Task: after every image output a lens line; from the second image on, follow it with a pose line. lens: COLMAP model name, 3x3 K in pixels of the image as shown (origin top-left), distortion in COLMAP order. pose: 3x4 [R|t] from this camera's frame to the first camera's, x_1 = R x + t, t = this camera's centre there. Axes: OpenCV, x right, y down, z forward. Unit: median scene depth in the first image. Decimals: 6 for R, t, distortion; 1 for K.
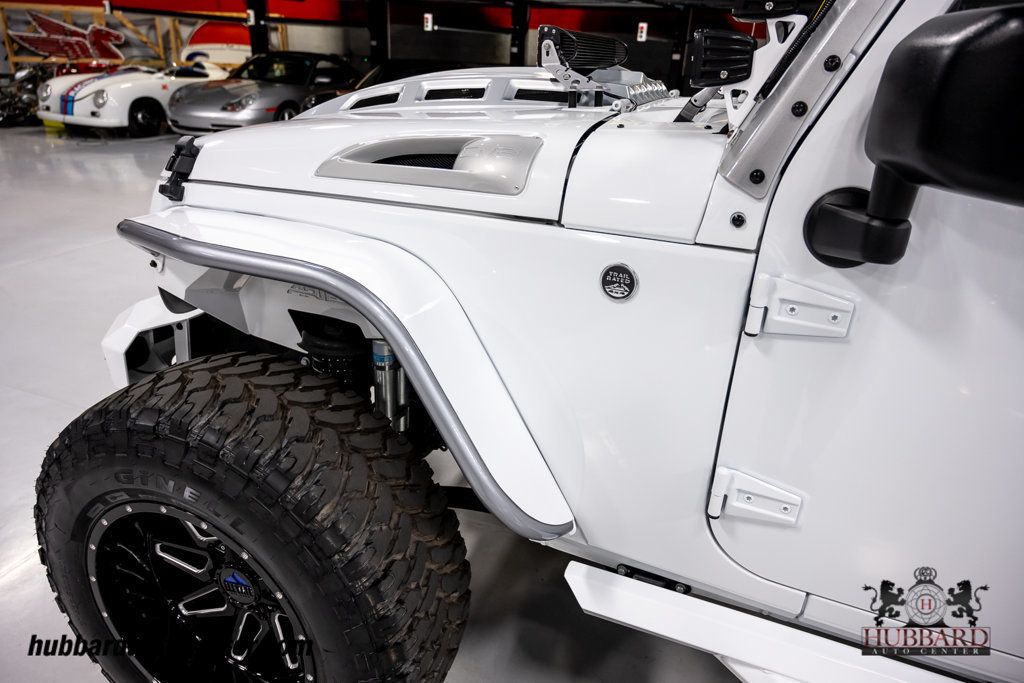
lens RADIAL K [[675.9, 0, 512.0], [0, 675.9, 341.5], [0, 0, 1]] dist [-0.009340, -0.003516]
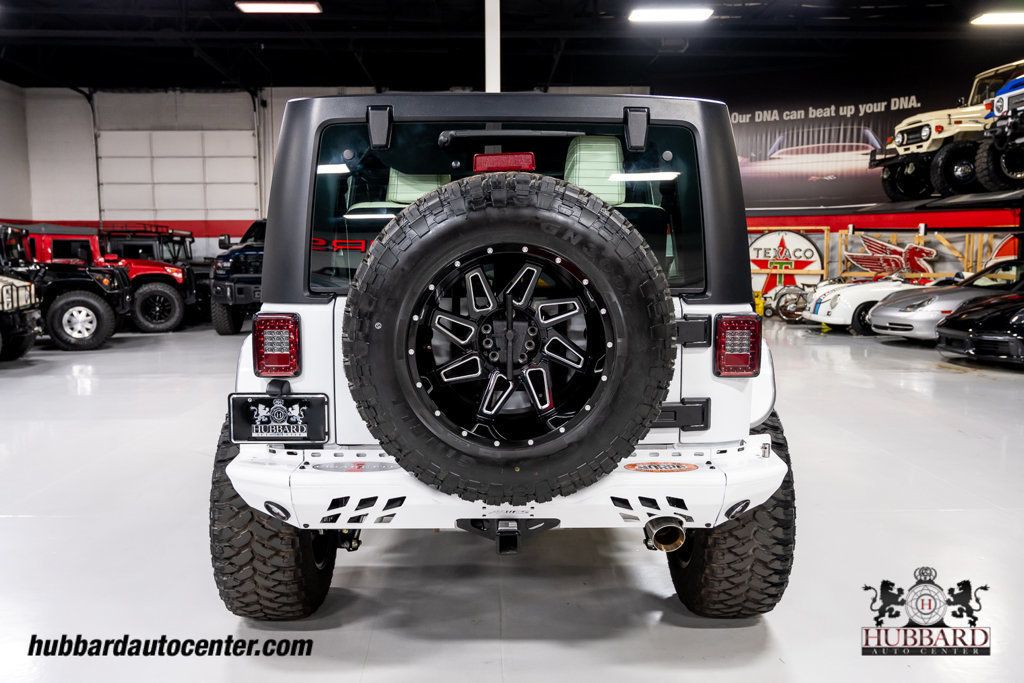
lens RADIAL K [[888.6, 0, 512.0], [0, 888.6, 341.5], [0, 0, 1]] dist [0.005186, 0.007003]
pose [[0.361717, 0.045654, -0.931170, 4.561180], [-0.352859, 0.931200, -0.091414, 0.344840], [0.862932, 0.361638, 0.352940, -0.127957]]
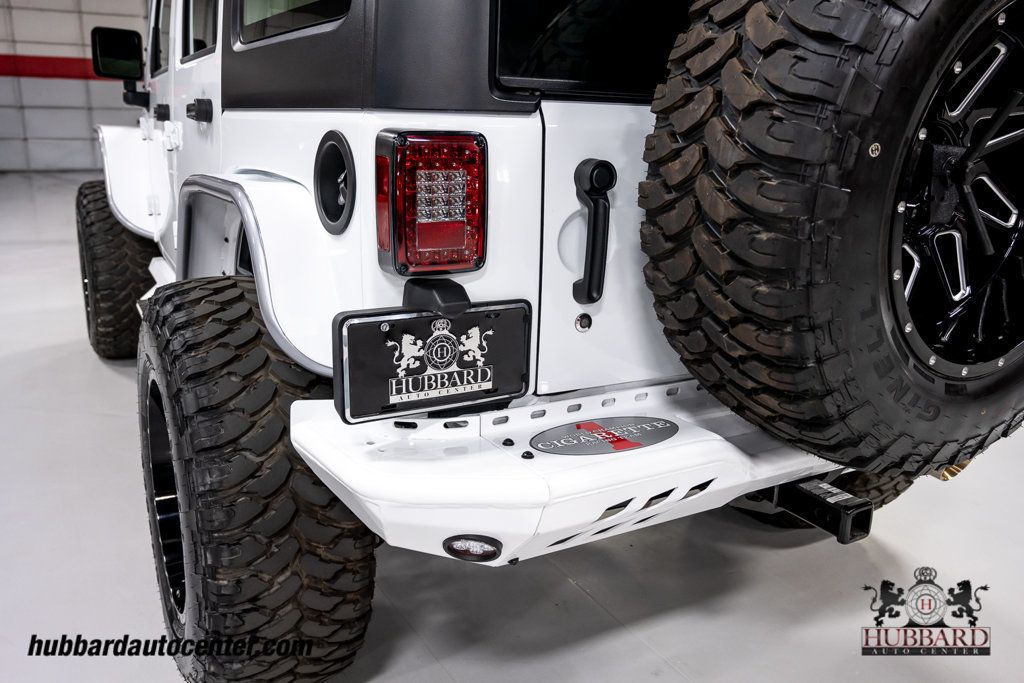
lens RADIAL K [[832.0, 0, 512.0], [0, 832.0, 341.5], [0, 0, 1]] dist [0.000266, -0.003686]
pose [[0.765873, 0.138235, -0.627956, 2.992546], [-0.243893, 0.966088, -0.084789, 0.567175], [0.594940, 0.218092, 0.773616, -0.497023]]
